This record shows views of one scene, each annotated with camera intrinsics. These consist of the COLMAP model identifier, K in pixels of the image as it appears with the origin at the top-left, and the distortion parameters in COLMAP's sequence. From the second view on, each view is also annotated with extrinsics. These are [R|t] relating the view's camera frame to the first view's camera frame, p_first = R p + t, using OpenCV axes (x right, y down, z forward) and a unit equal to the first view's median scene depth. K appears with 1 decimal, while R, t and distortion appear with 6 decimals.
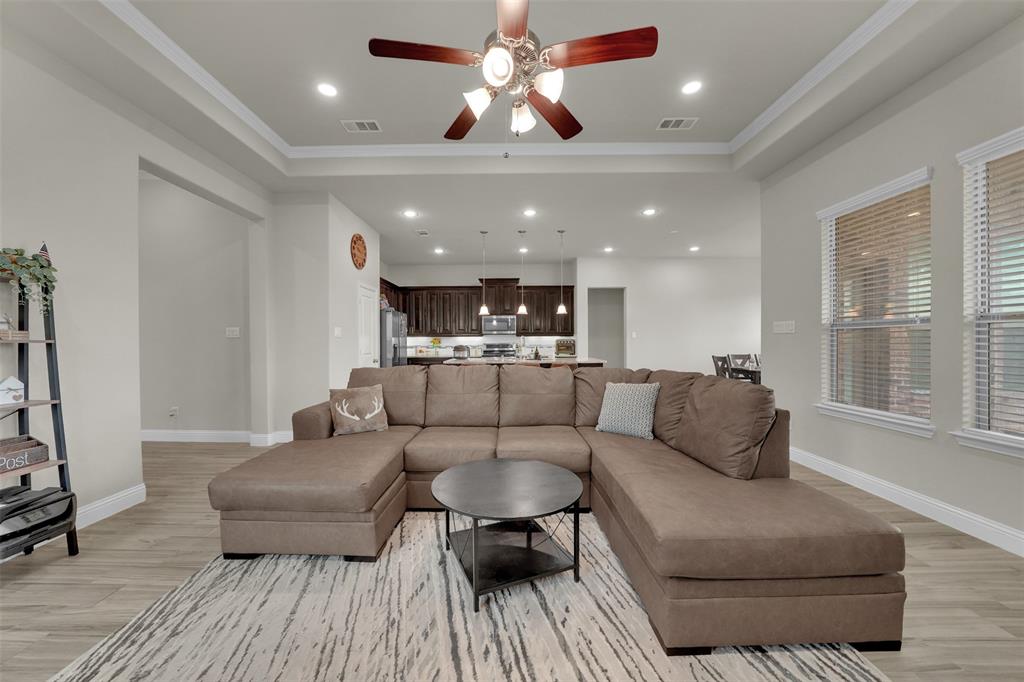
lens RADIAL K [[363.9, 0, 508.0], [0, 363.9, 341.7], [0, 0, 1]] dist [-0.020297, 0.001035]
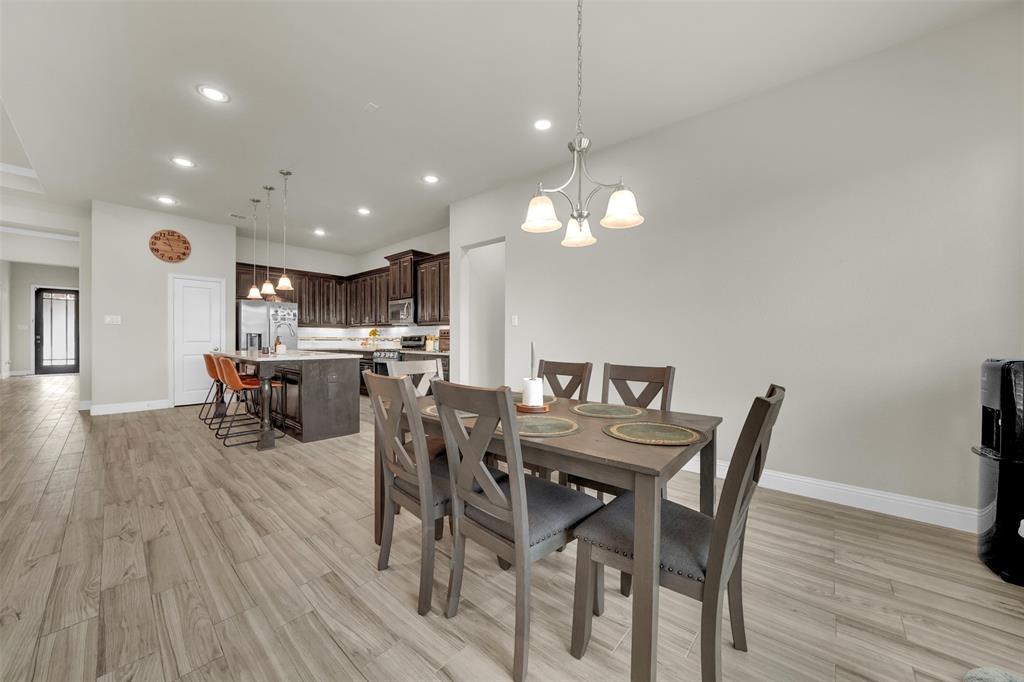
lens RADIAL K [[363.9, 0, 497.1], [0, 363.9, 347.8], [0, 0, 1]] dist [-0.020297, 0.001035]
pose [[0.733277, 0.026957, -0.679396, 0.753384], [-0.015903, 0.999620, 0.022498, 0.011940], [0.679744, -0.005693, 0.733427, 0.631085]]
